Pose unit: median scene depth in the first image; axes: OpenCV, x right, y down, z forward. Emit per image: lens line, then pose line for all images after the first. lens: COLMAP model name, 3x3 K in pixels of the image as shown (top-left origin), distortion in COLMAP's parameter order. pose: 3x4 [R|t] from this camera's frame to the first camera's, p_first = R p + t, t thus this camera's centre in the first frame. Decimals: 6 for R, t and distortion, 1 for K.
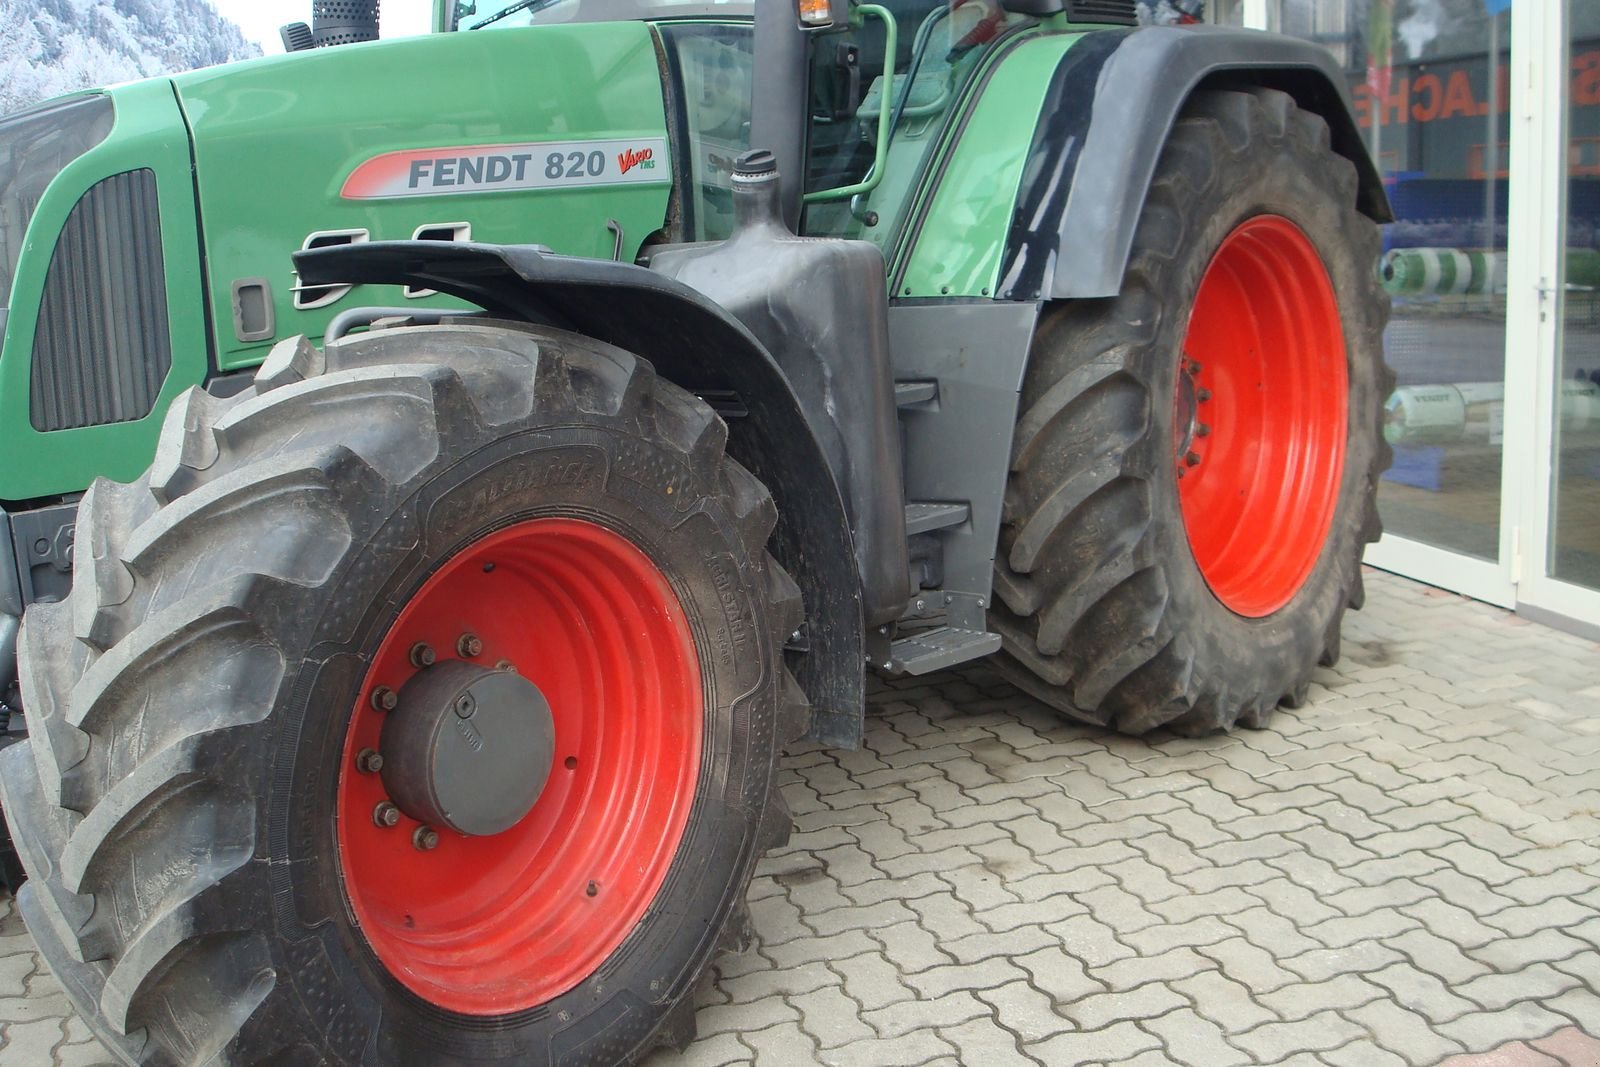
lens RADIAL K [[1903.2, 0, 800.0], [0, 1903.2, 533.5], [0, 0, 1]] dist [0.000078, -0.020818]
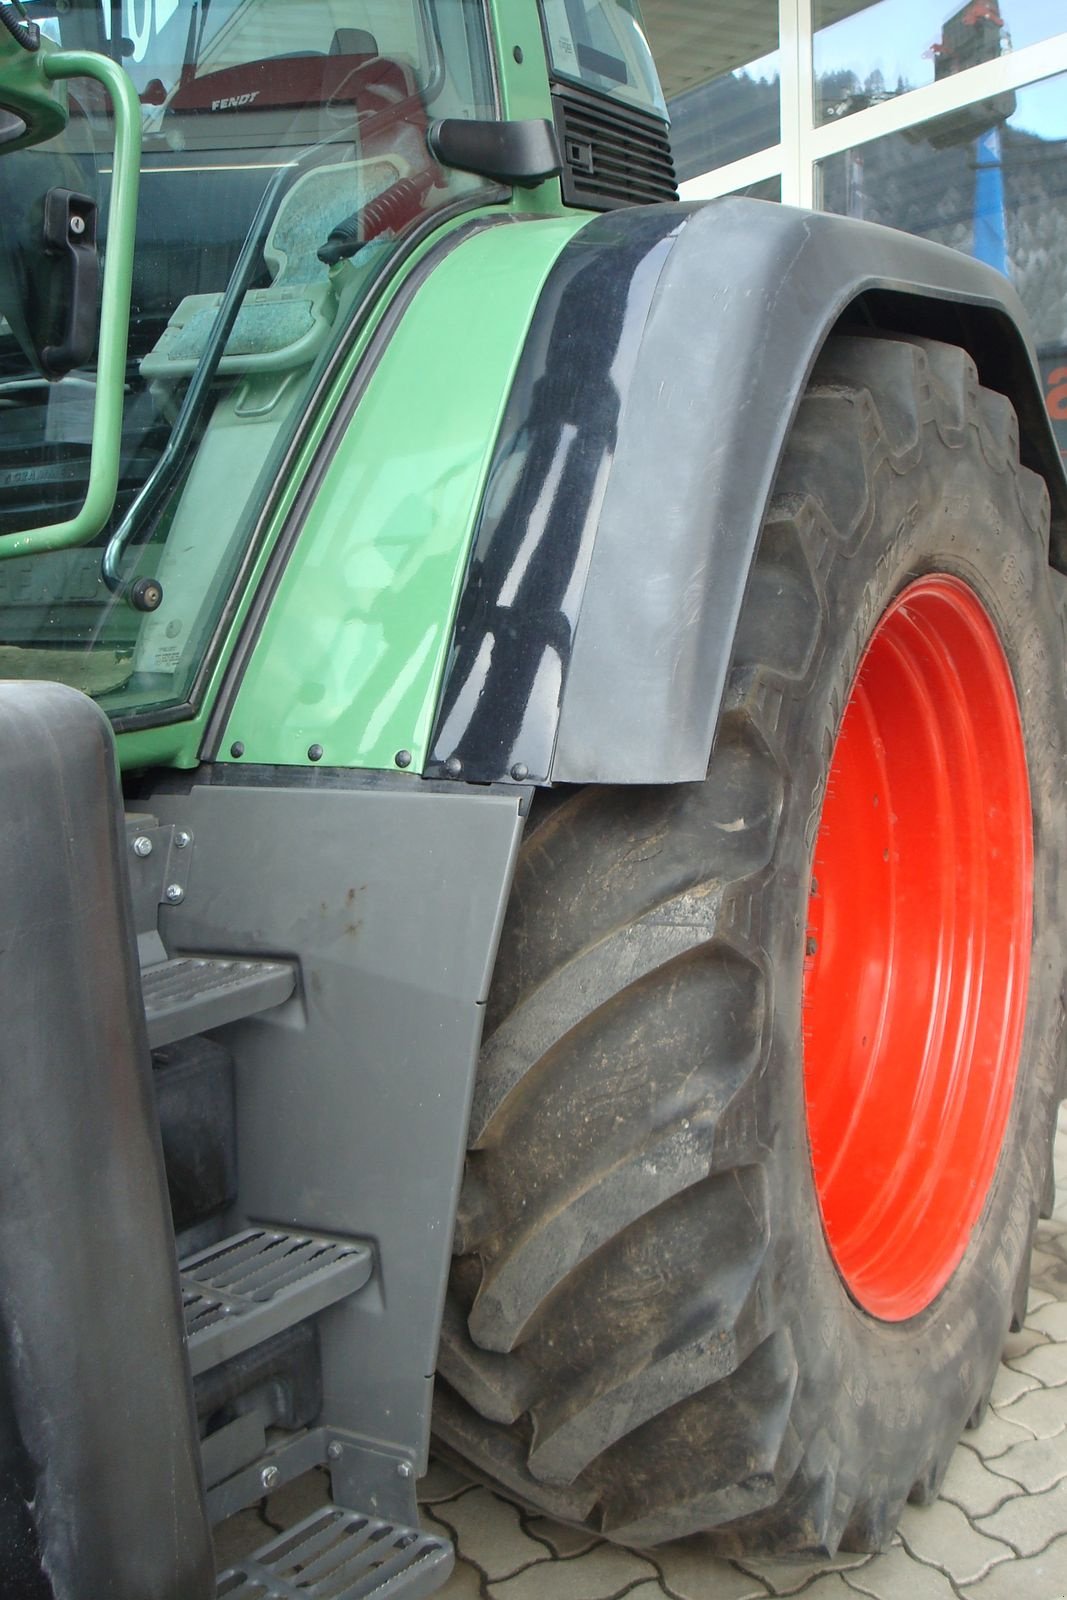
lens RADIAL K [[1673.9, 0, 533.5], [0, 1673.9, 800.0], [0, 0, 1]] dist [-0.012954, -0.217298]
pose [[0.989397, -0.017852, 0.144133, 0.069761], [0.017463, 0.999840, 0.003960, -0.116892], [-0.144180, -0.001401, 0.989550, 0.598182]]
